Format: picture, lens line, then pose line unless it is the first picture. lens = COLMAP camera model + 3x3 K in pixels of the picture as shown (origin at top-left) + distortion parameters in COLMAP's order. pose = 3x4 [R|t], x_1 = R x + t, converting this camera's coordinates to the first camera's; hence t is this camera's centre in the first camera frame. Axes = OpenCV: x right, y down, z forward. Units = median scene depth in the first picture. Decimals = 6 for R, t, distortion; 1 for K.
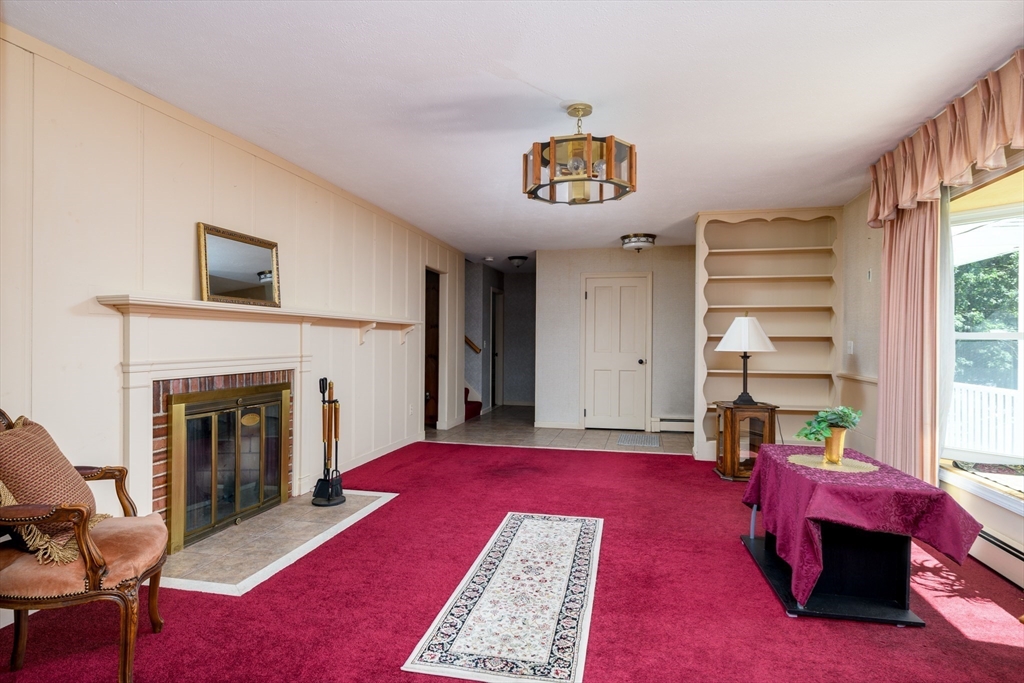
lens RADIAL K [[585.1, 0, 509.6], [0, 585.1, 343.8], [0, 0, 1]] dist [-0.004357, -0.000605]
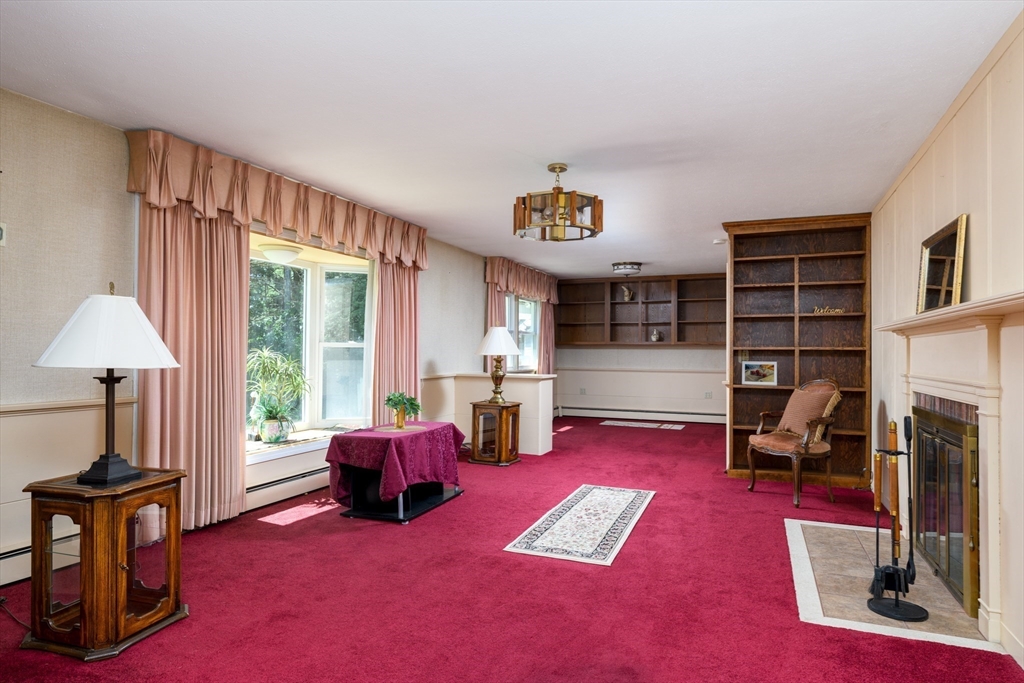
lens RADIAL K [[594.1, 0, 506.0], [0, 594.1, 345.9], [0, 0, 1]] dist [0.009771, 0.000979]
pose [[-0.983665, -0.012508, 0.179576, -0.005934], [-0.013521, 0.999899, -0.004414, -0.012068], [-0.179503, -0.006770, -0.983734, 2.211724]]
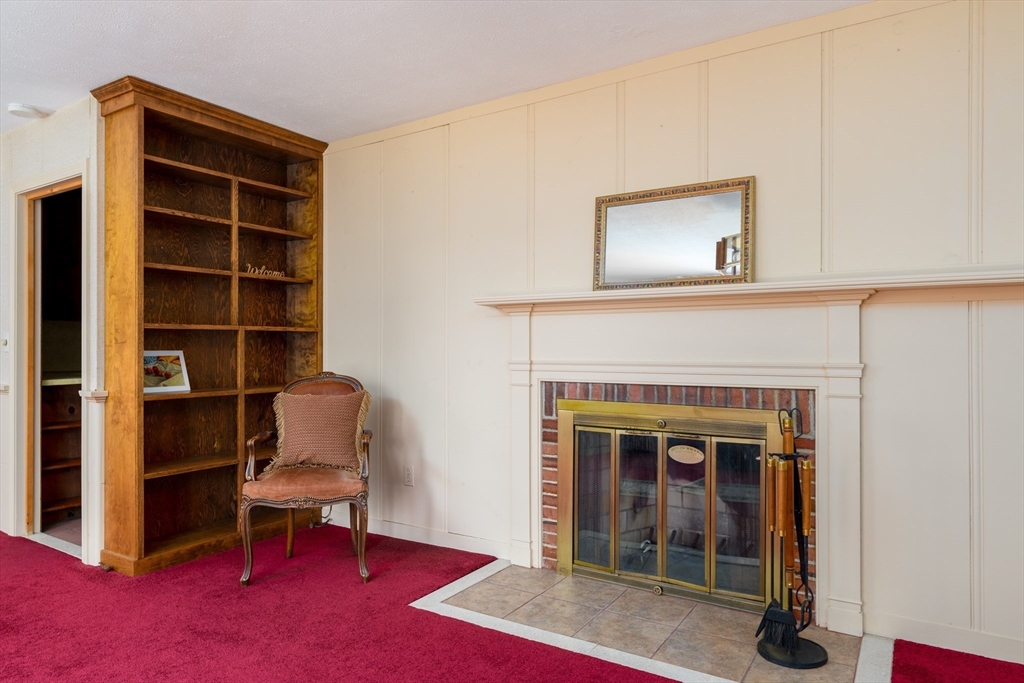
lens RADIAL K [[657.3, 0, 509.2], [0, 657.3, 344.5], [0, 0, 1]] dist [0.009928, 0.001542]
pose [[-0.345617, -0.009902, -0.938323, 0.403971], [-0.007379, 0.999942, -0.007835, 0.010797], [0.938346, 0.004216, -0.345671, 1.244560]]
